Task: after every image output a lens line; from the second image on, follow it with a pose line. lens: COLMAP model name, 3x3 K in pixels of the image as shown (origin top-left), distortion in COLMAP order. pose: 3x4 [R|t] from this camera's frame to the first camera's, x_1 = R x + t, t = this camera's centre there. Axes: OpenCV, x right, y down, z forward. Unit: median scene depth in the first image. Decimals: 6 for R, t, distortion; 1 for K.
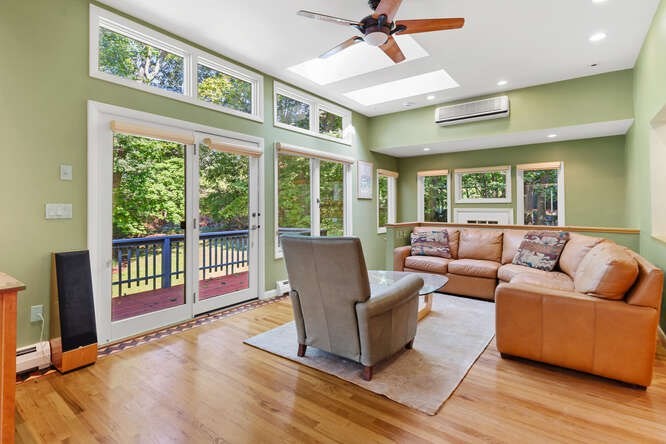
lens RADIAL K [[330.2, 0, 333.4], [0, 330.2, 206.0], [0, 0, 1]] dist [0.006506, 0.001480]
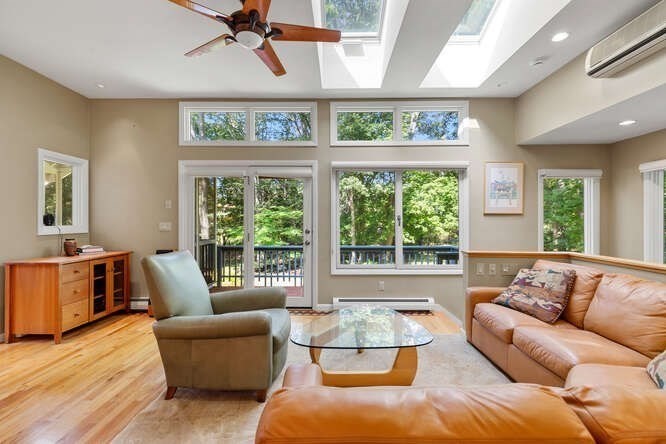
lens RADIAL K [[303.8, 0, 333.0], [0, 303.8, 222.0], [0, 0, 1]] dist [0.002044, -0.000010]
pose [[0.590497, 0.009184, -0.806988, 0.530991], [-0.001201, 0.999944, 0.010501, -0.013757], [0.807039, -0.005232, 0.590475, 0.395442]]
